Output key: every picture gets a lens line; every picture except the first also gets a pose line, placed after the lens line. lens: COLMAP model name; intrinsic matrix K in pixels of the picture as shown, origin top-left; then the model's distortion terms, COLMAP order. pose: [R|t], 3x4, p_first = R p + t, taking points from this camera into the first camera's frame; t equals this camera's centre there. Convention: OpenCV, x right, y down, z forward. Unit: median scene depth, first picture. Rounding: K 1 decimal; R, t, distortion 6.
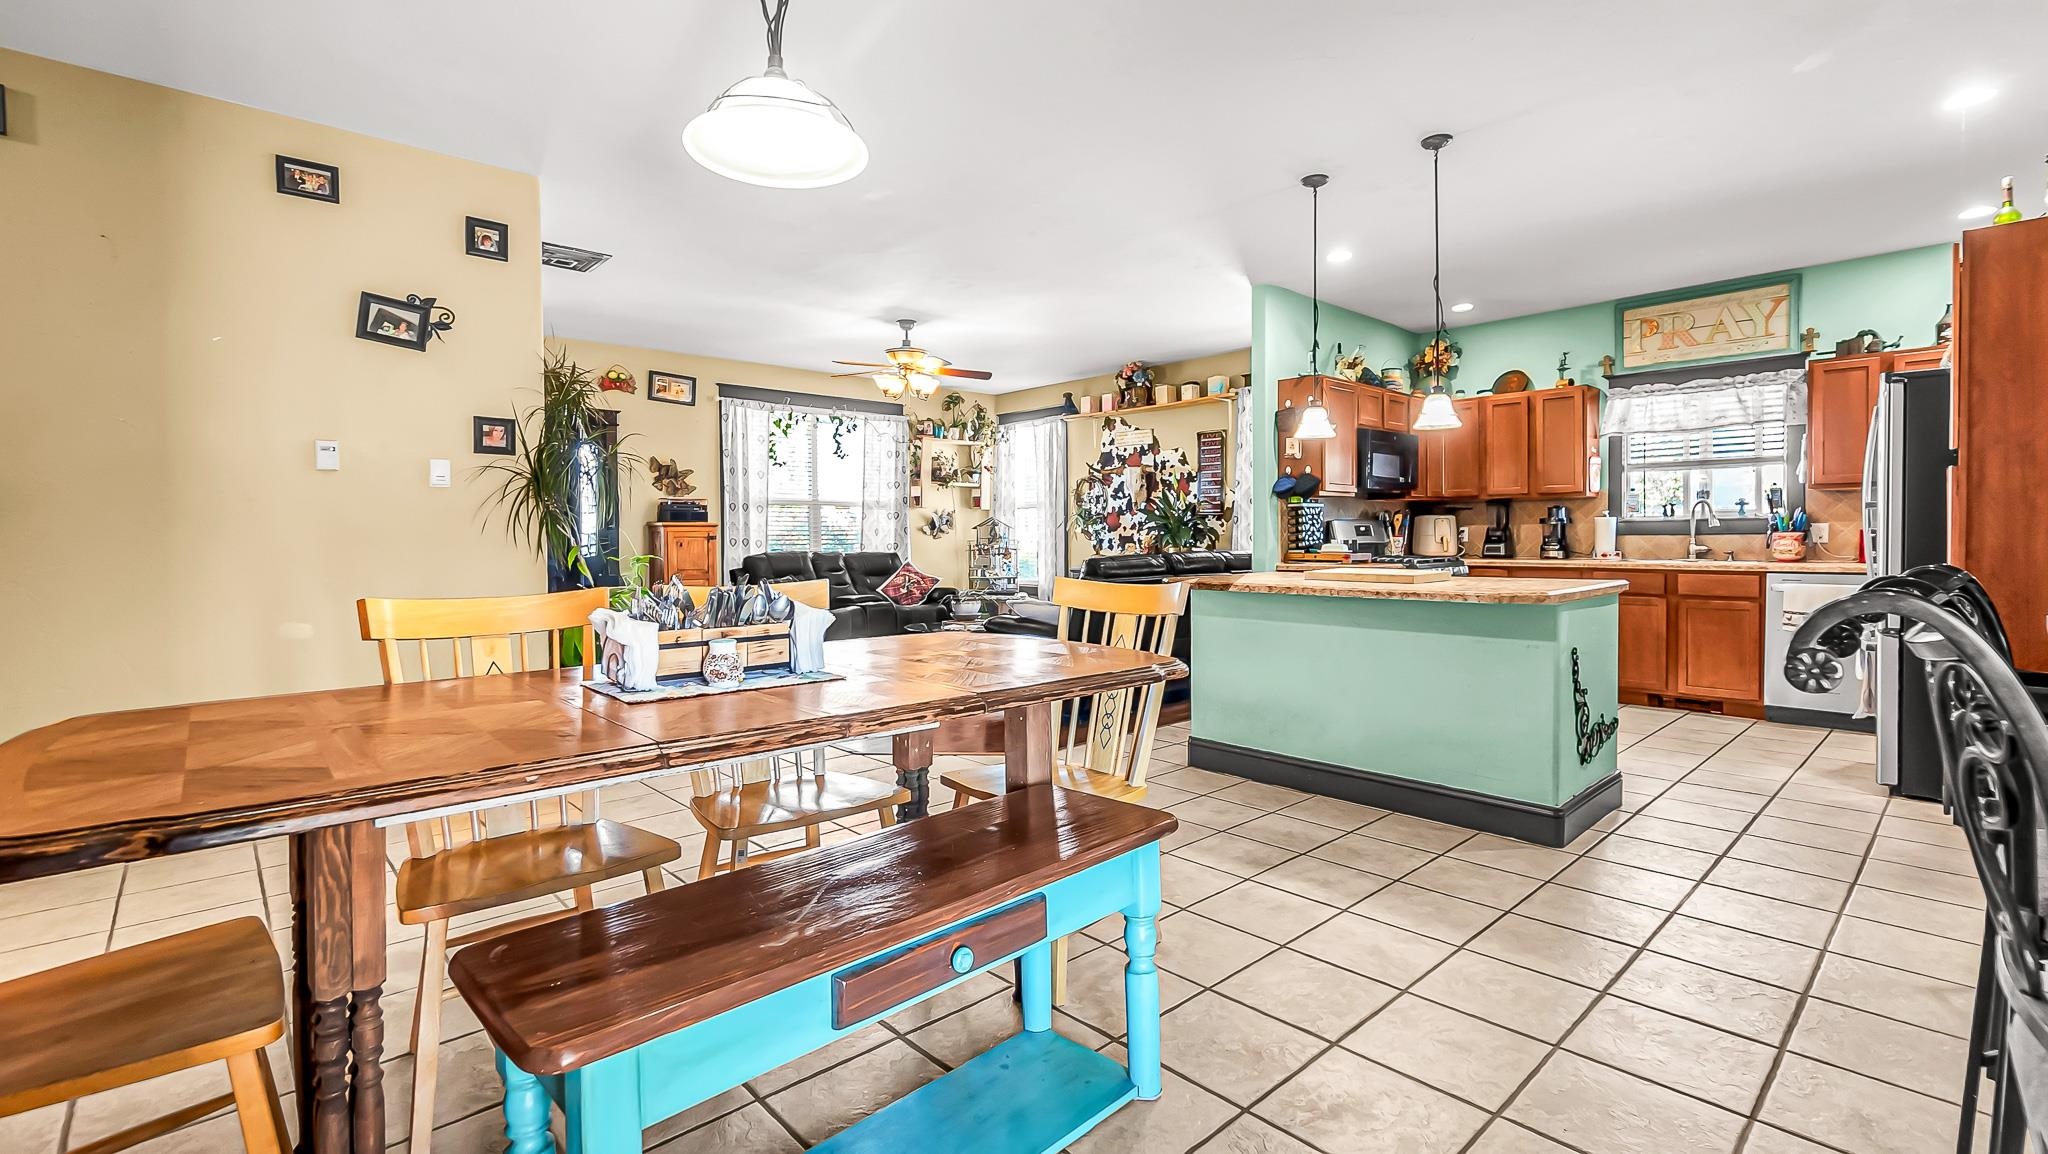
lens RADIAL K [[910.5, 0, 1049.8], [0, 910.5, 553.0], [0, 0, 1]] dist [0.001663, 0.000000]
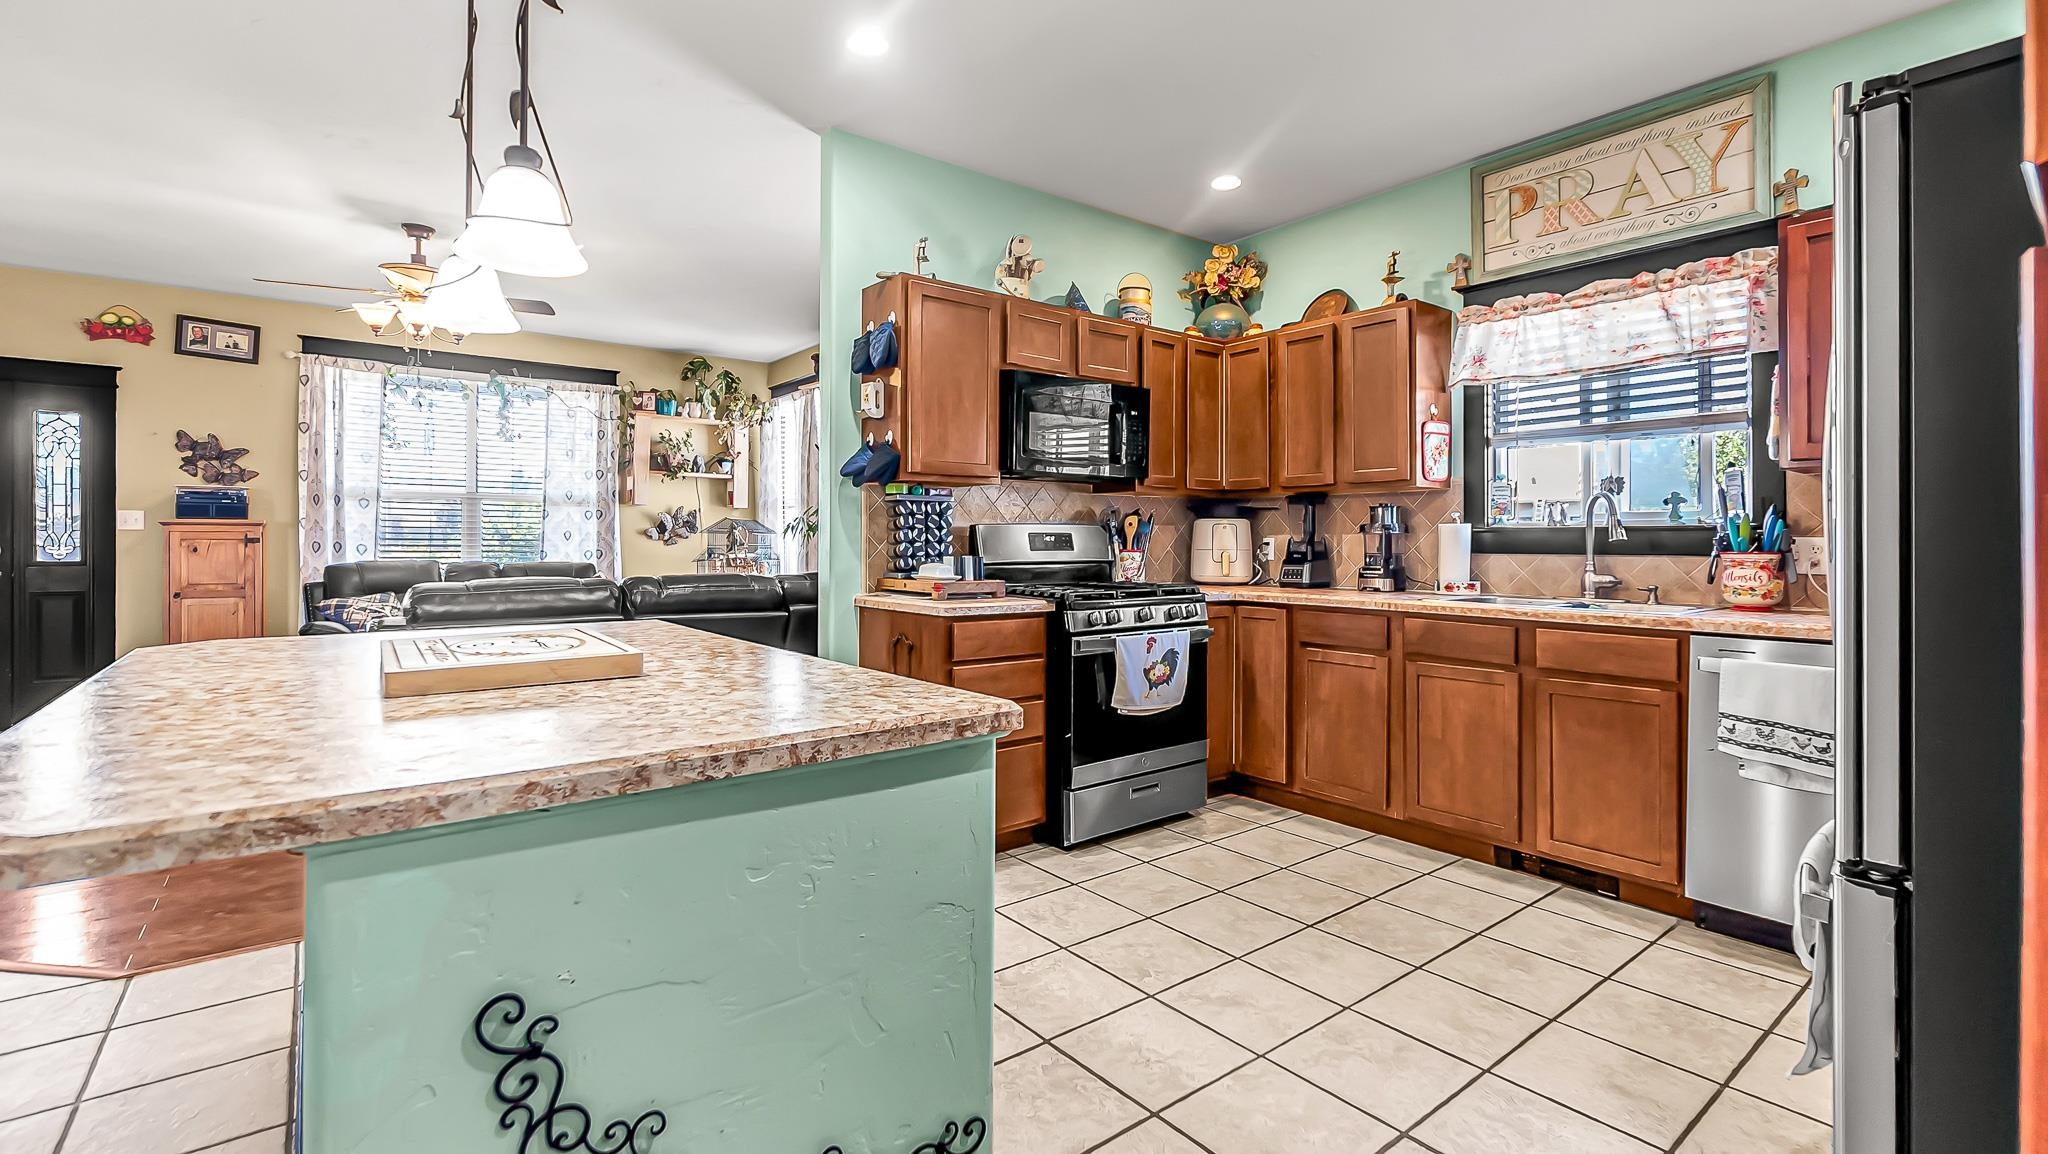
lens RADIAL K [[908.0, 0, 1043.4], [0, 908.0, 536.8], [0, 0, 1]] dist [-0.001799, 0.000145]
pose [[0.996618, 0.010939, -0.081439, 0.309186], [-0.012868, 0.999648, -0.023201, -0.010536], [0.081157, 0.024170, 0.996408, 0.308012]]
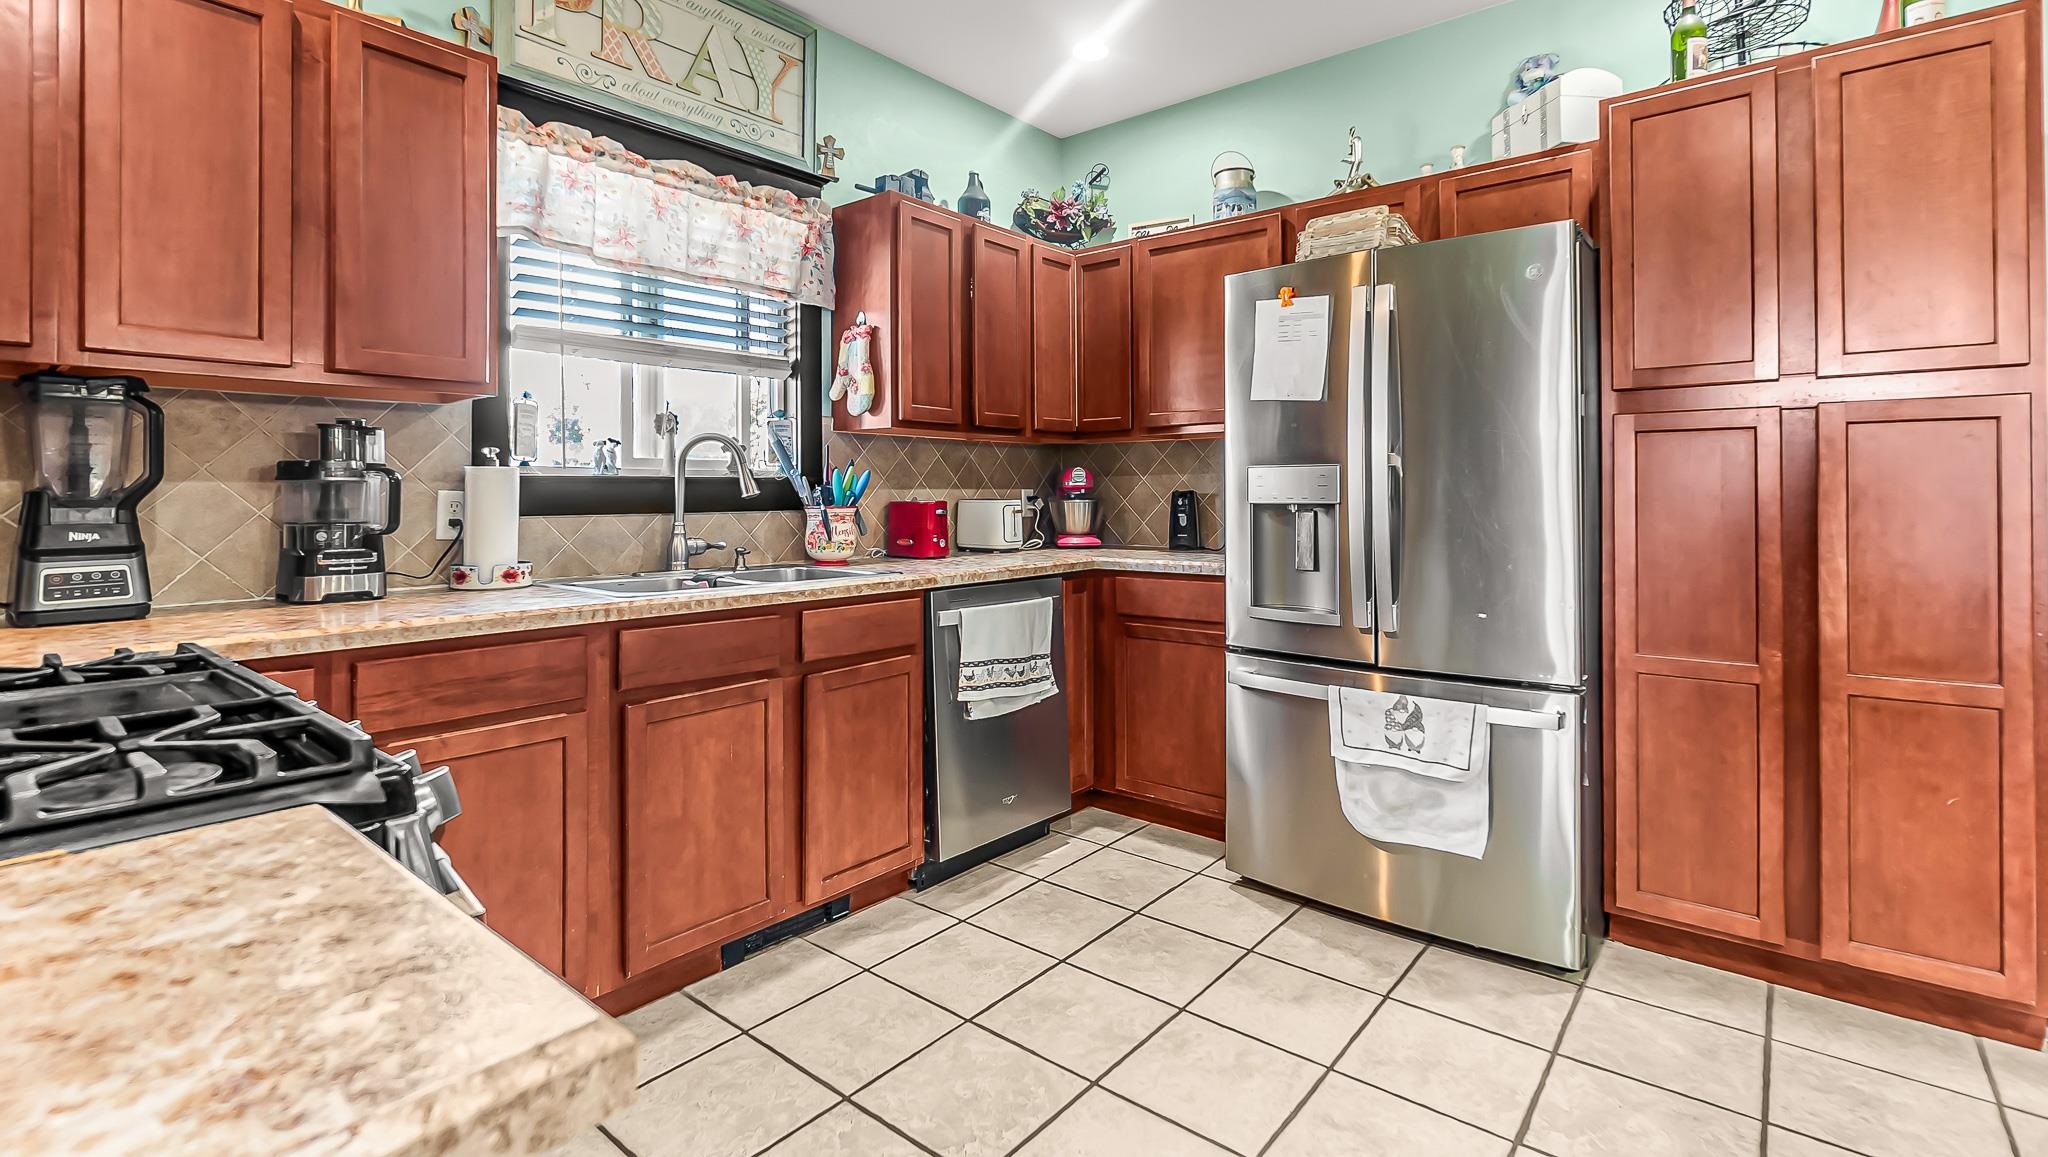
lens RADIAL K [[929.1, 0, 1014.7], [0, 929.1, 484.3], [0, 0, 1]] dist [-0.001959, -0.000250]
pose [[-0.114387, 0.019711, 0.993241, 0.186857], [0.021949, 0.999609, -0.017310, -0.017107], [-0.993194, 0.019821, -0.114775, 0.664292]]
